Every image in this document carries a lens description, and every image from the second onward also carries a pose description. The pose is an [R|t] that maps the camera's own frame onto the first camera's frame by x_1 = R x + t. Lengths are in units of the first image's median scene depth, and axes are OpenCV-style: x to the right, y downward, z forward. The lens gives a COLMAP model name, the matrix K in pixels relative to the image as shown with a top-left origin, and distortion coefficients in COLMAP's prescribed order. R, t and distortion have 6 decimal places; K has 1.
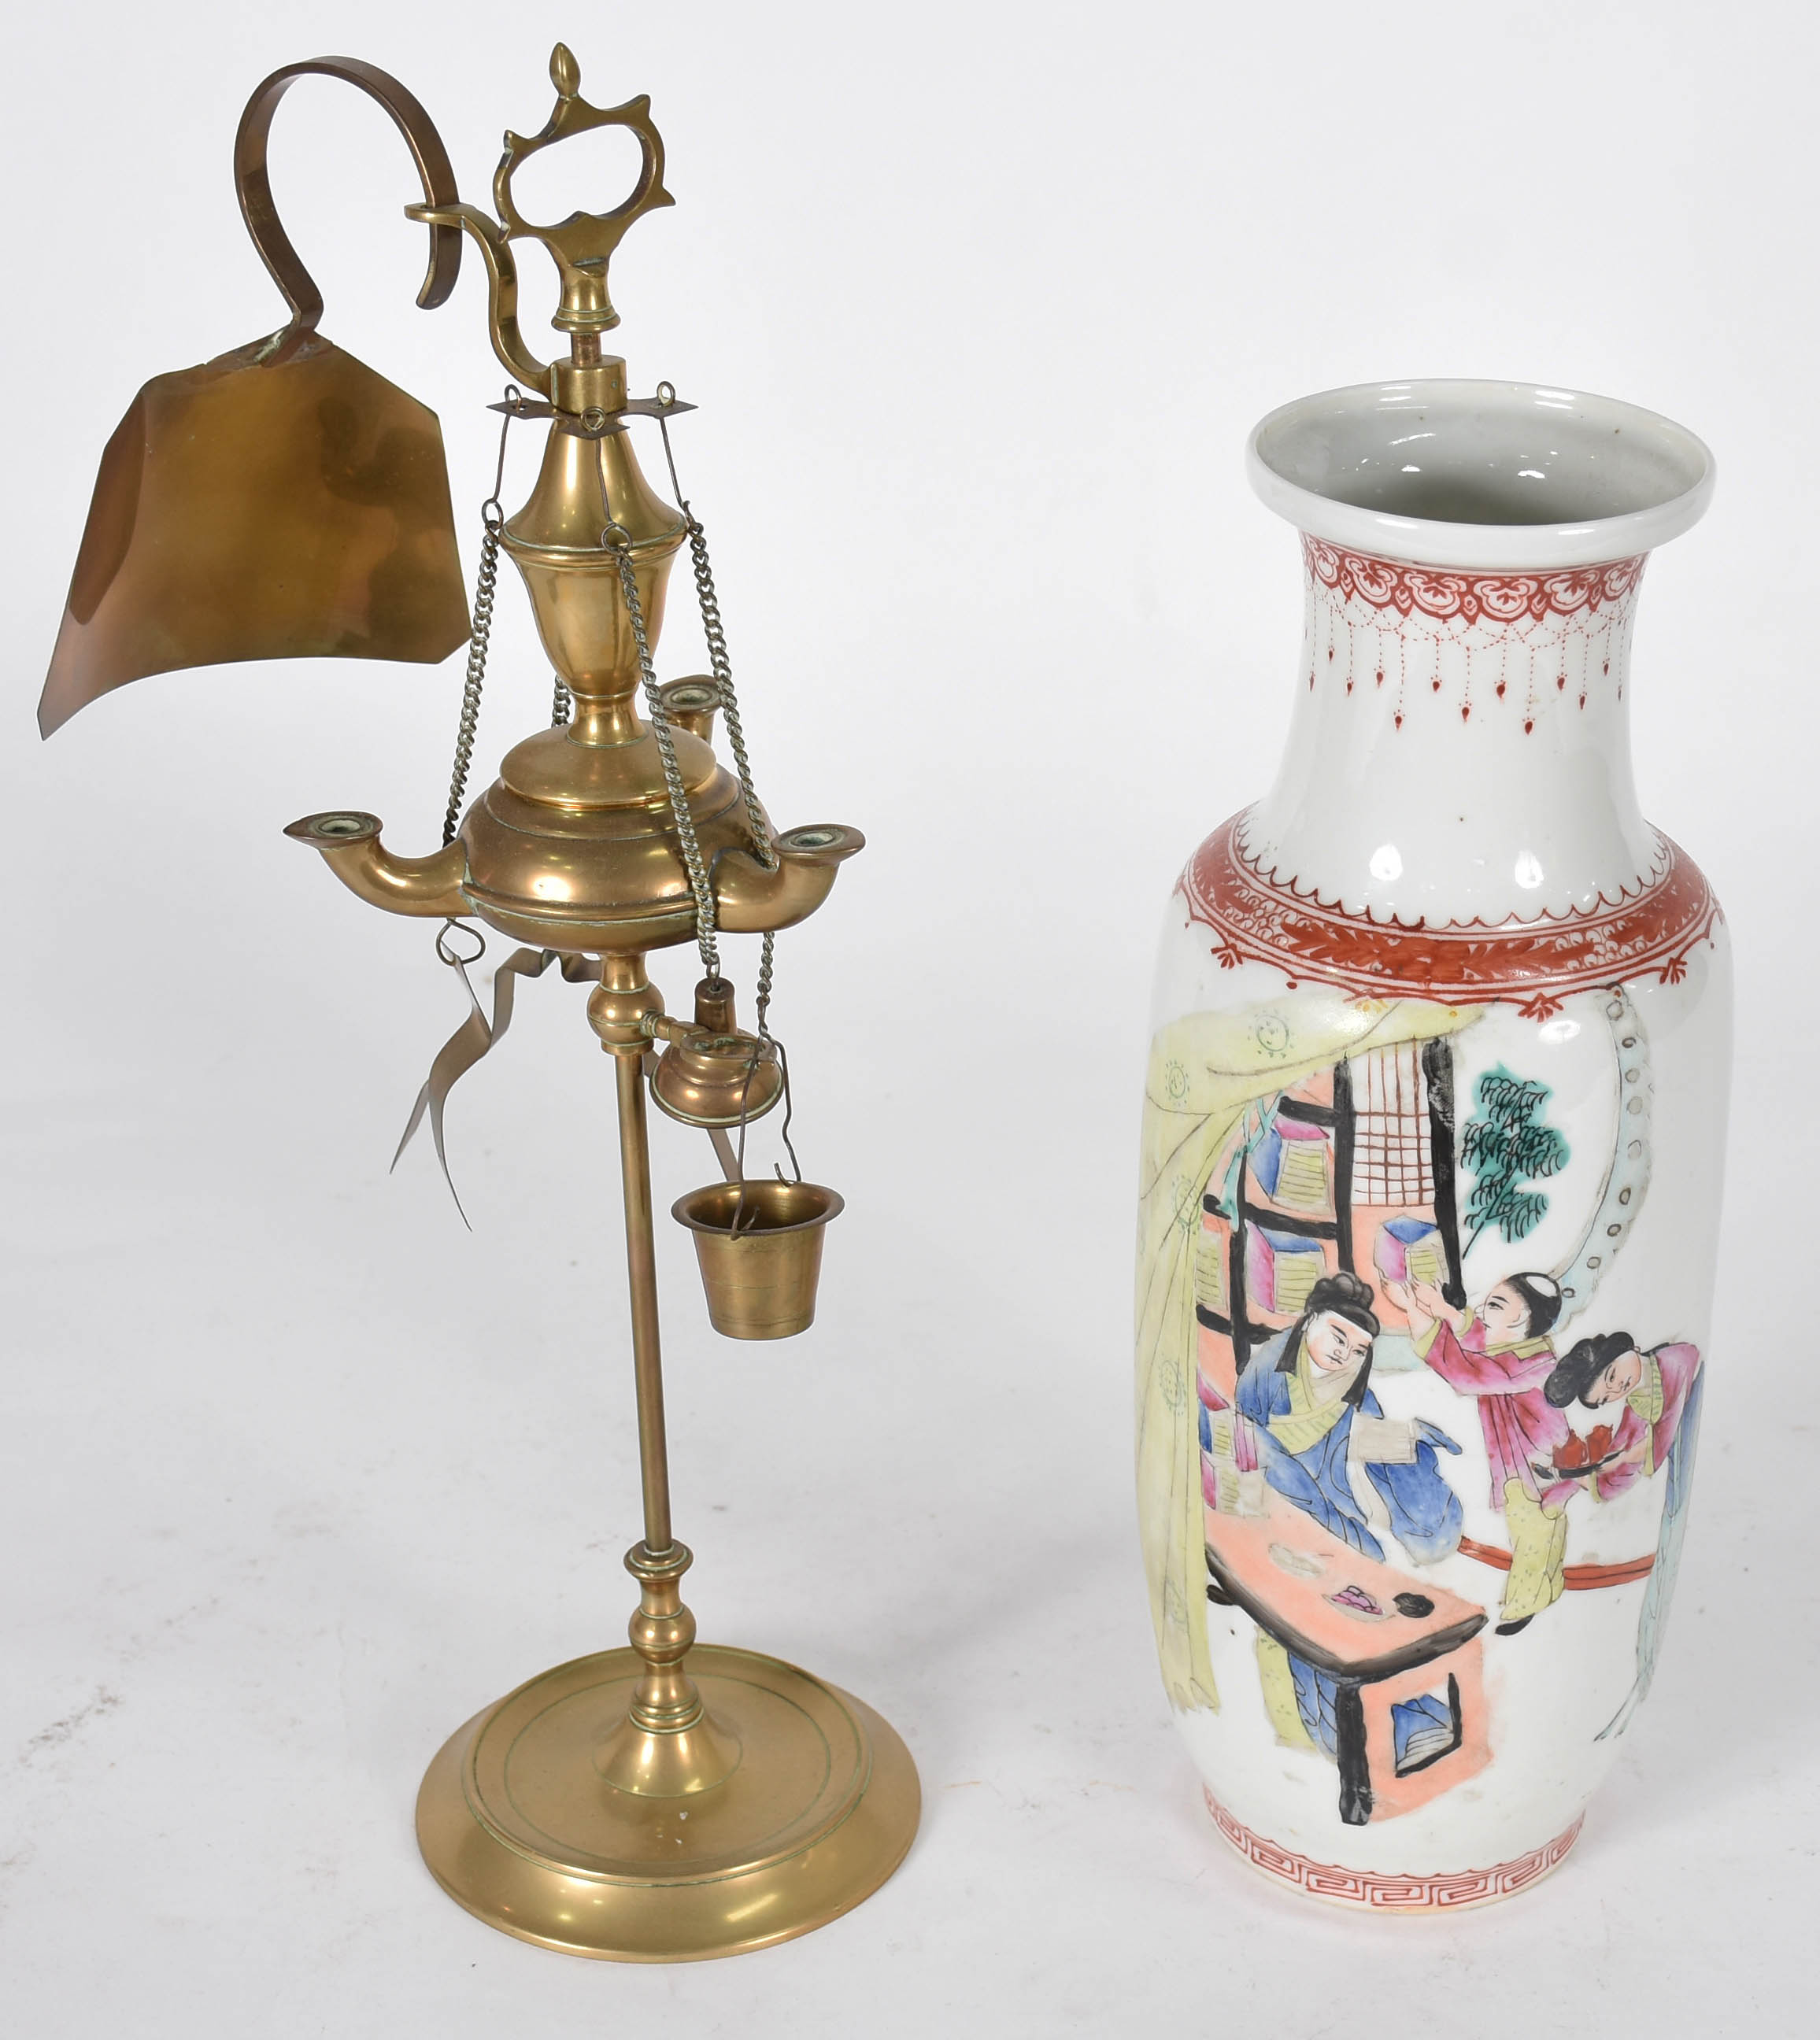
lens RADIAL K [[2873.1, 0, 905.4], [0, 2873.1, 1021.8], [0, 0, 1]] dist [-0.003456, 0.000000]
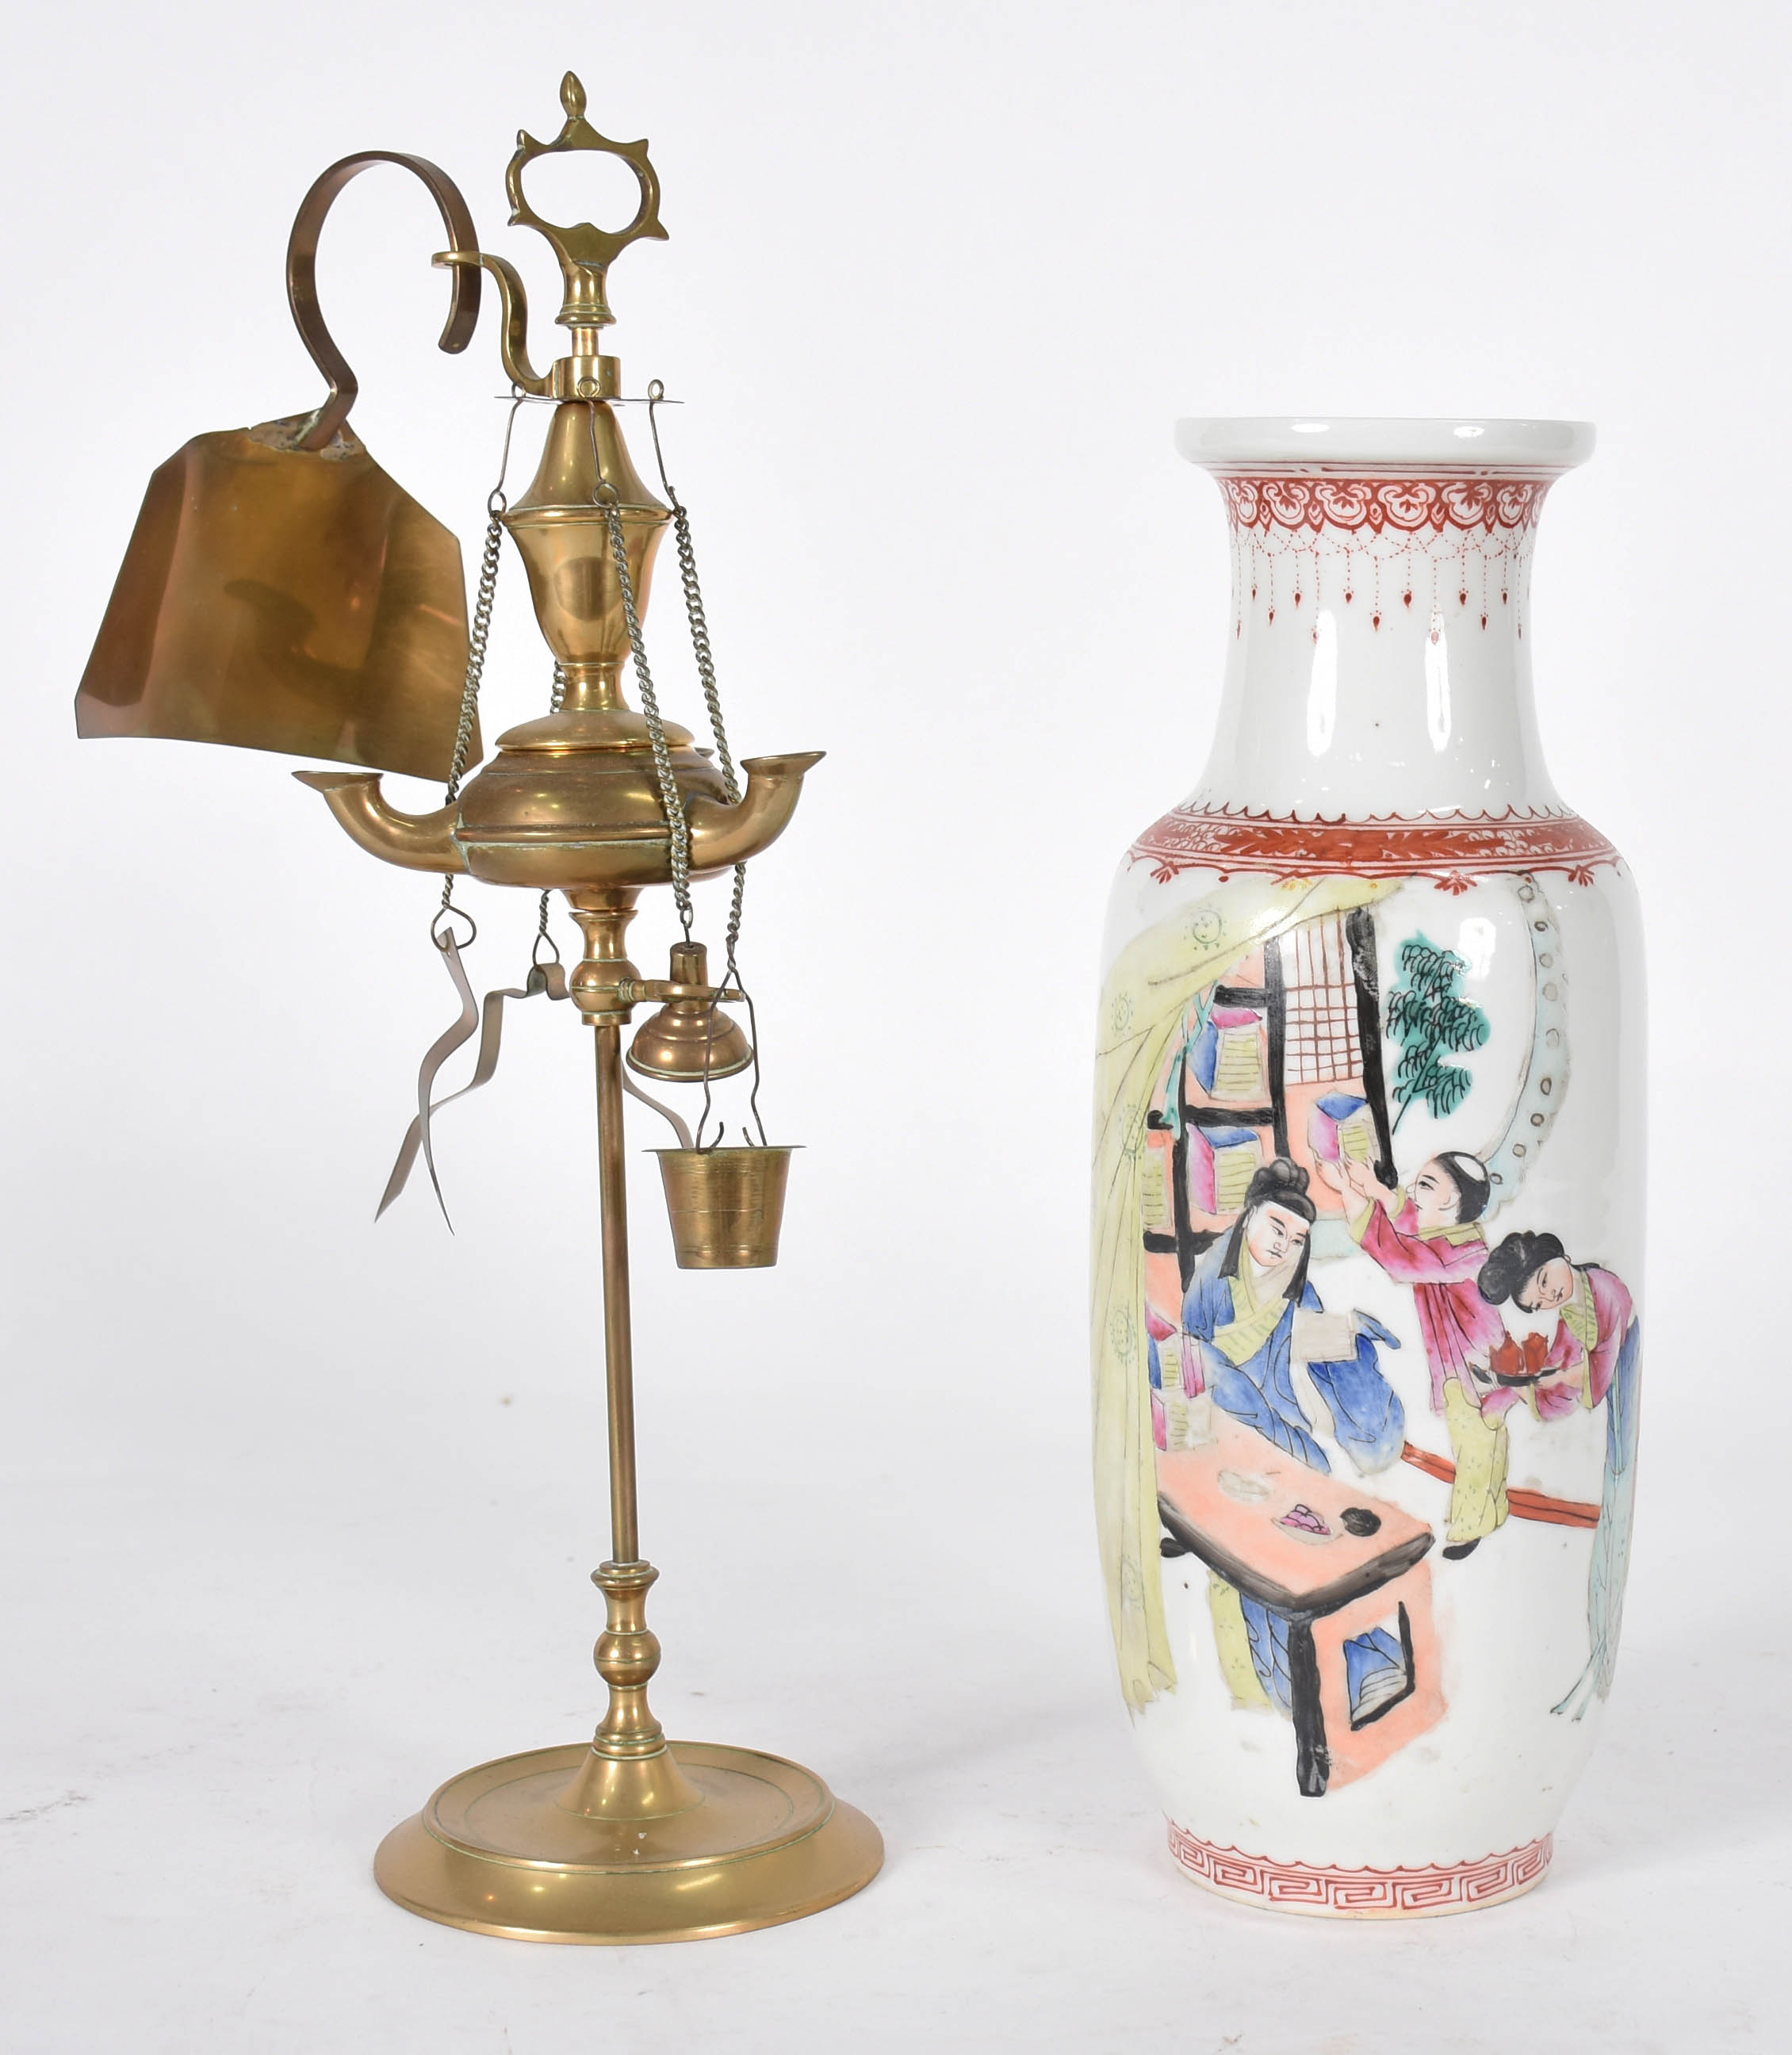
lens RADIAL K [[2709.3, 0, 909.5], [0, 2709.3, 950.5], [0, 0, 1]] dist [-0.009212, 0.000000]
pose [[0.999974, 0.006082, -0.003860, 0.020358], [-0.006797, 0.974076, -0.226118, 0.227073], [0.002384, 0.226138, 0.974092, 0.022857]]
